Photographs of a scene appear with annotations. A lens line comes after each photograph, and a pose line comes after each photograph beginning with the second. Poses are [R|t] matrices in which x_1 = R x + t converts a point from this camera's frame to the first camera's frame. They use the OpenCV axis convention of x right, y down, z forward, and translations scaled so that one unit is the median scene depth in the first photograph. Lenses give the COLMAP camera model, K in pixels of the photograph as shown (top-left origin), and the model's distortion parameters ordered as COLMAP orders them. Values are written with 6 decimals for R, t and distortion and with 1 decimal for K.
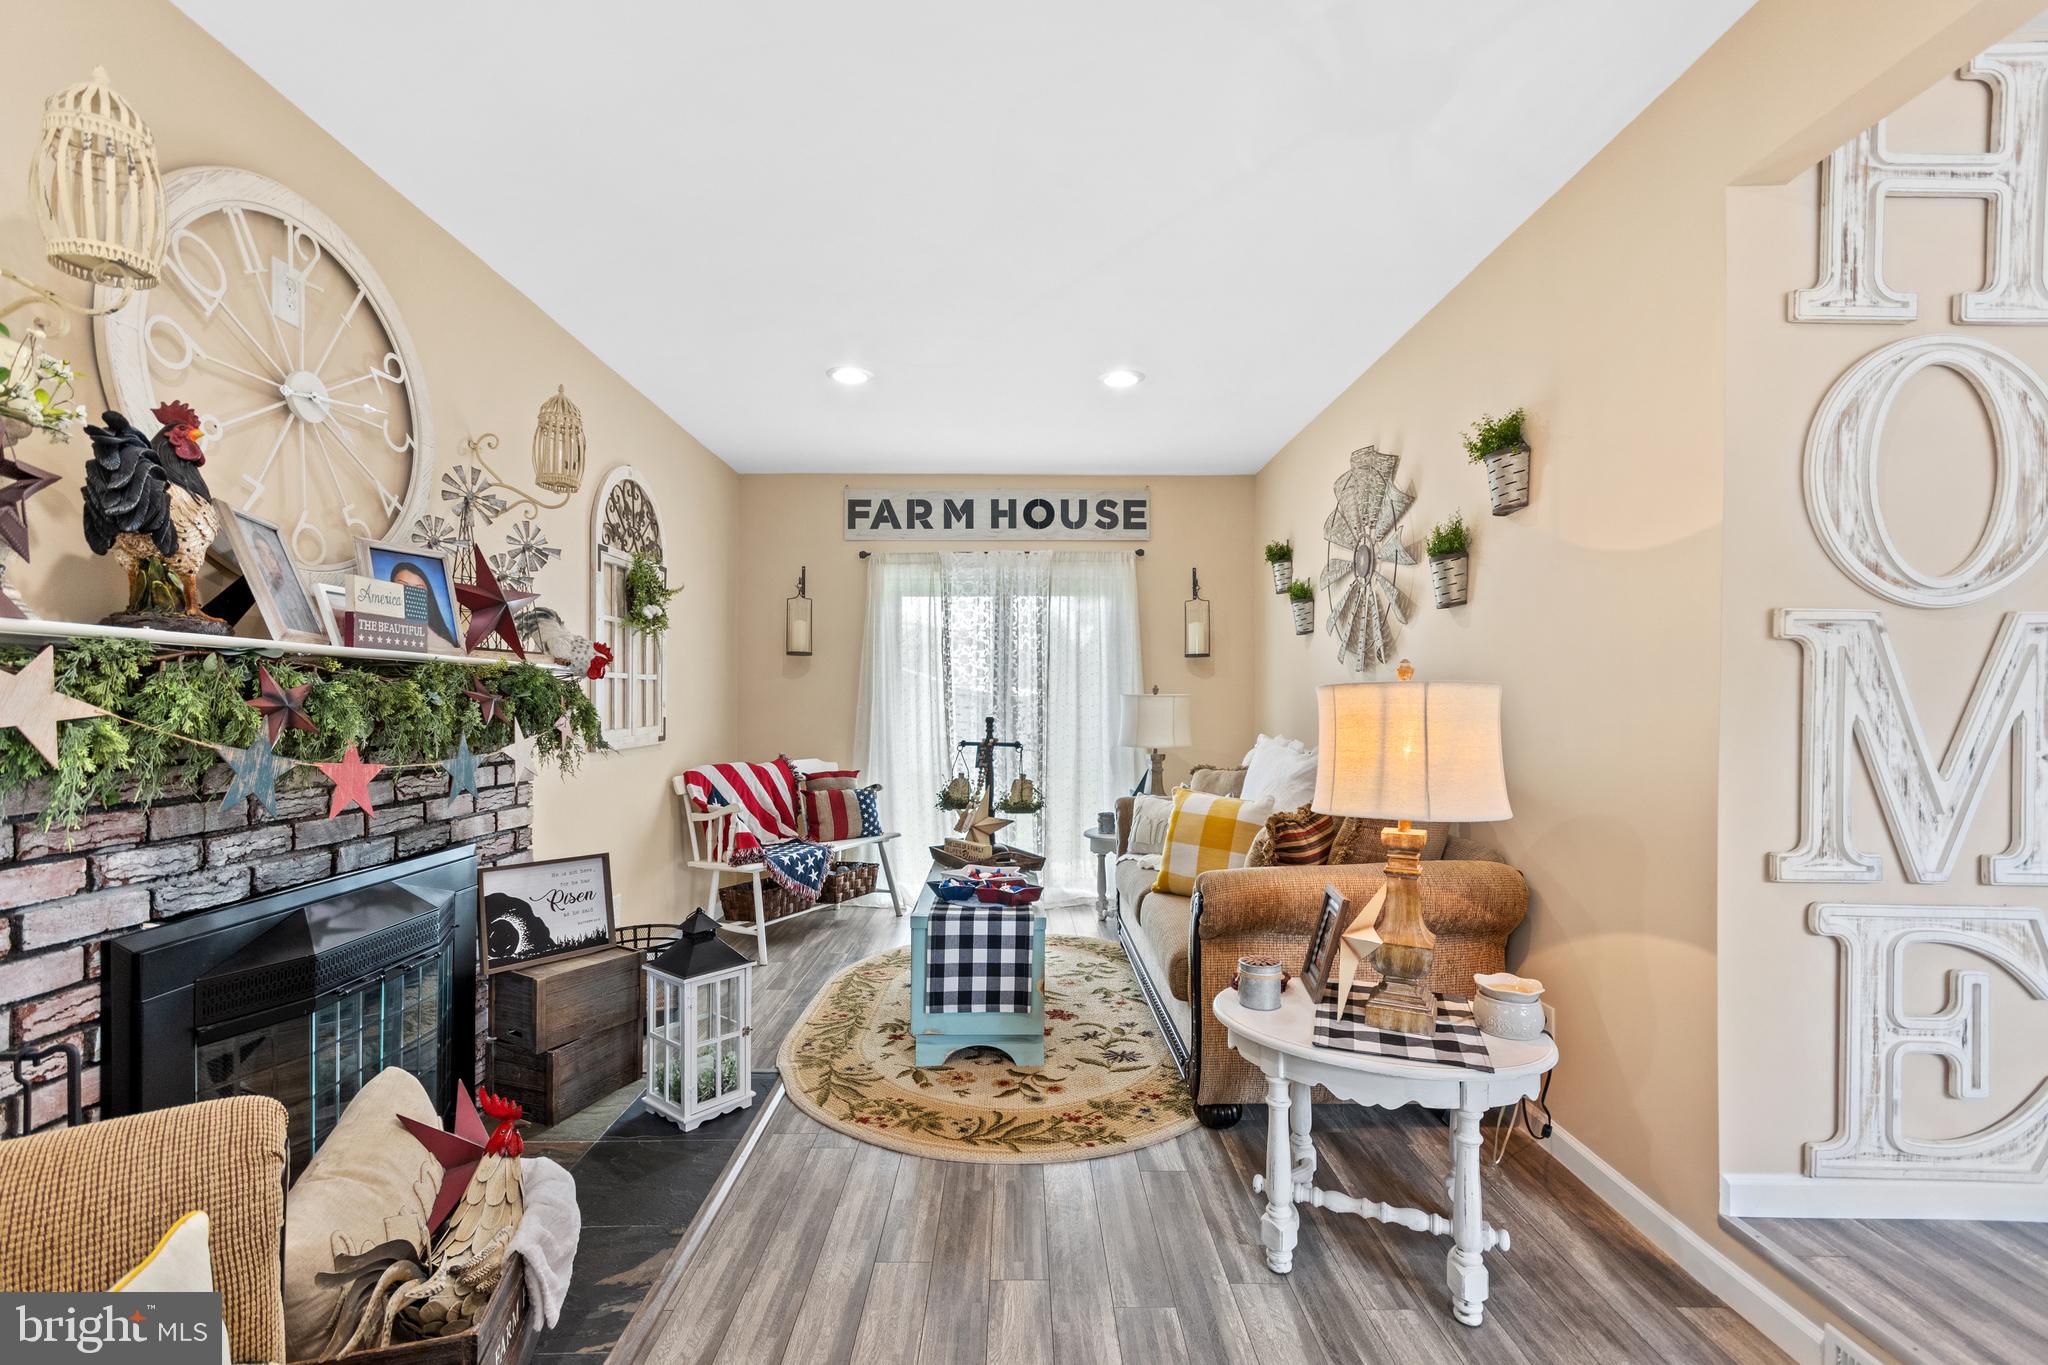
lens RADIAL K [[906.1, 0, 1033.2], [0, 906.1, 691.1], [0, 0, 1]] dist [0.004829, 0.000307]
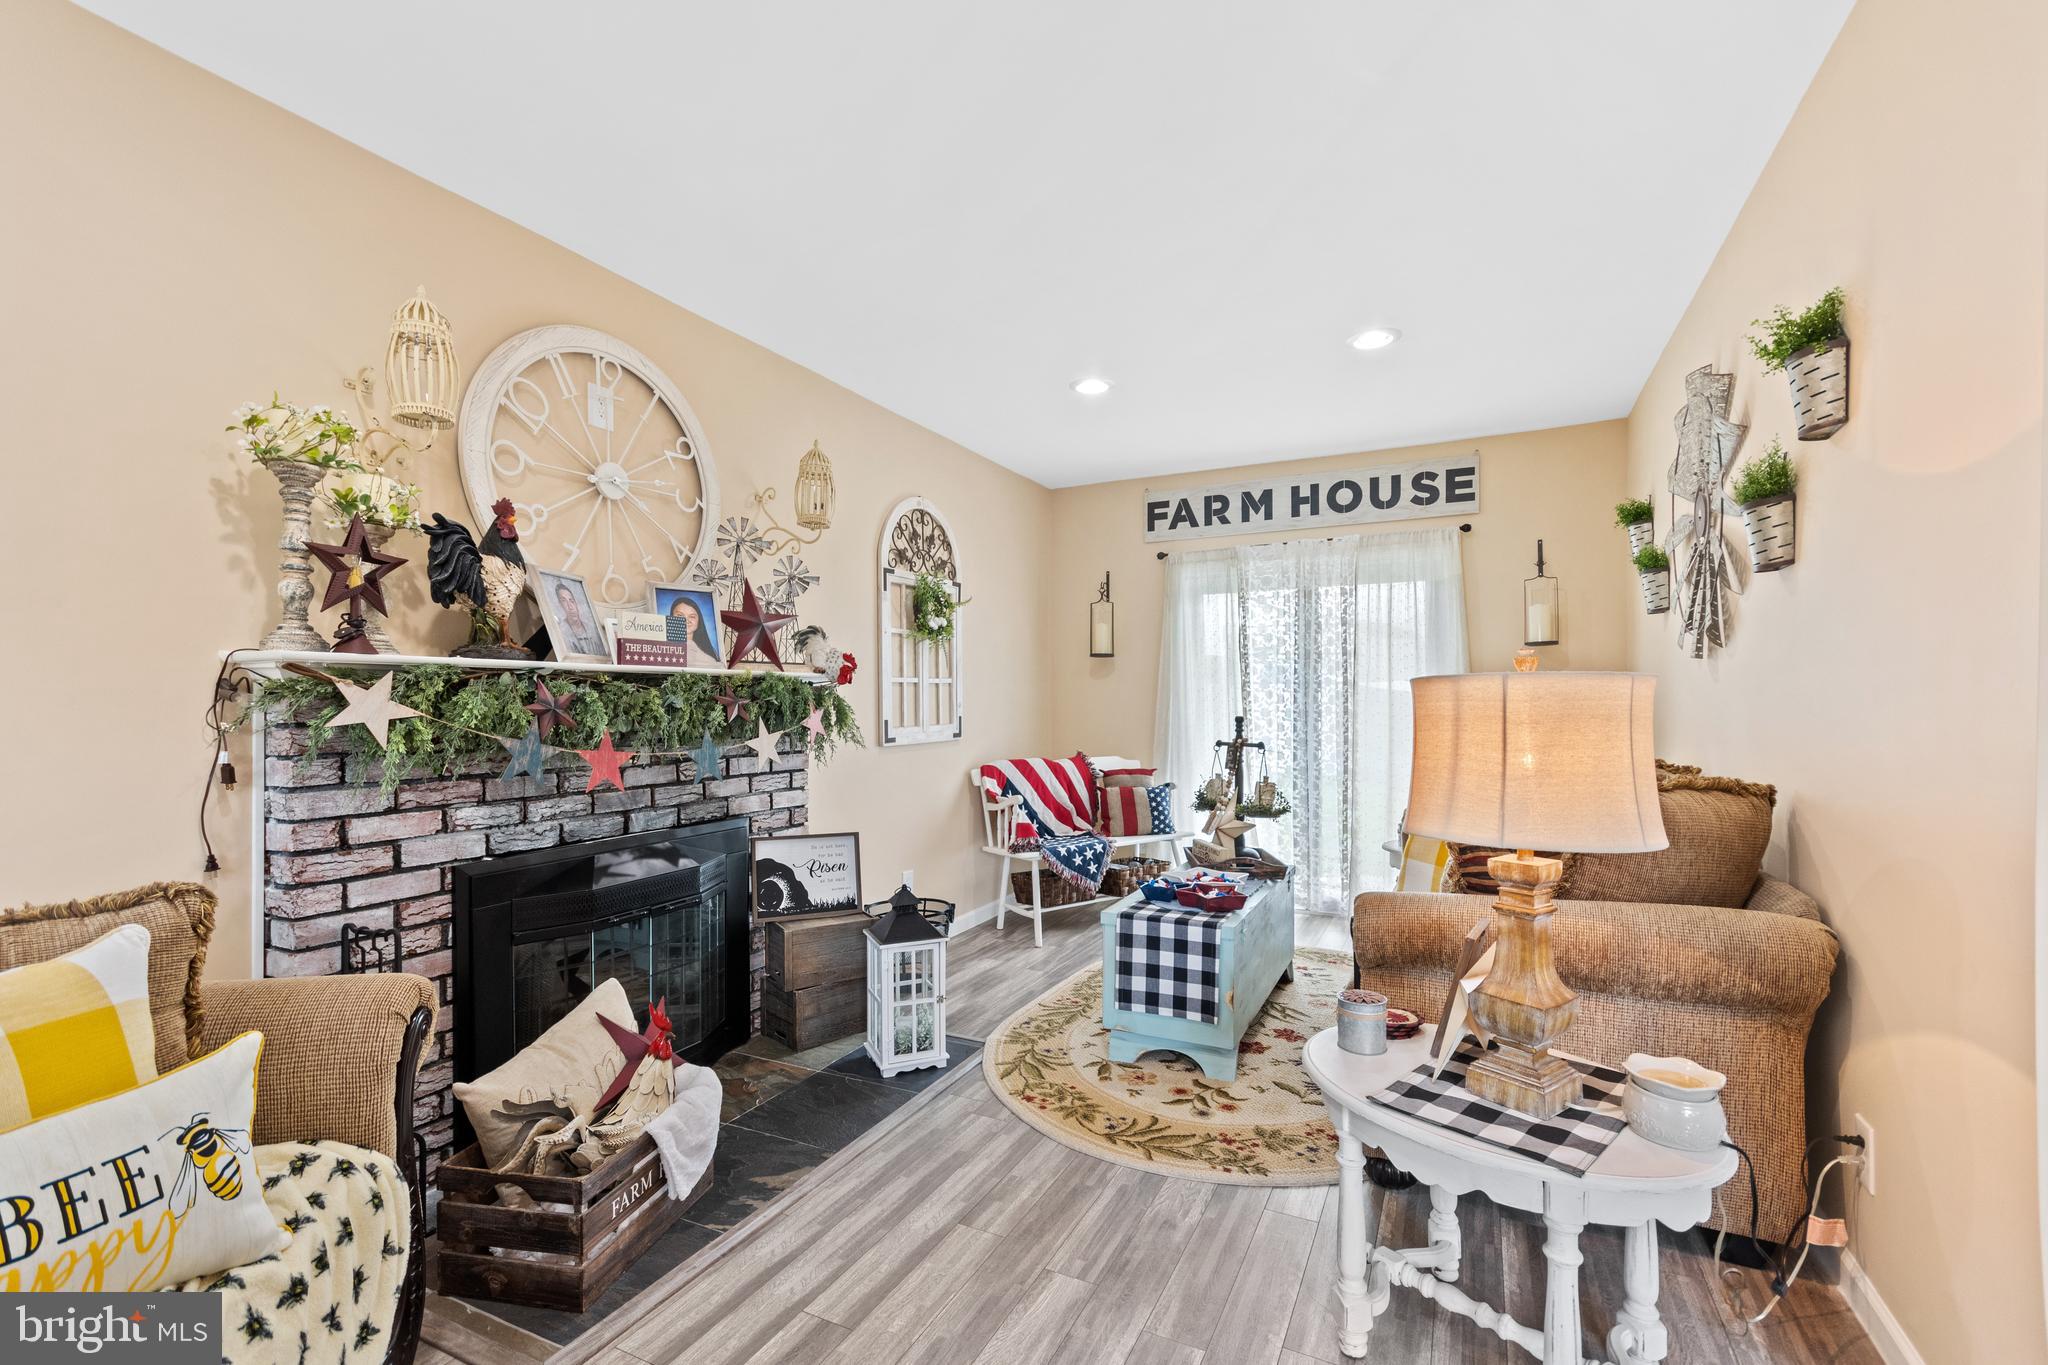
lens RADIAL K [[906.1, 0, 1027.4], [0, 906.1, 694.0], [0, 0, 1]] dist [0.004829, 0.000307]
pose [[0.888245, -0.010563, -0.459249, 0.309204], [0.012720, 0.999918, 0.001602, 0.000541], [0.459194, -0.007265, 0.888306, 0.067147]]
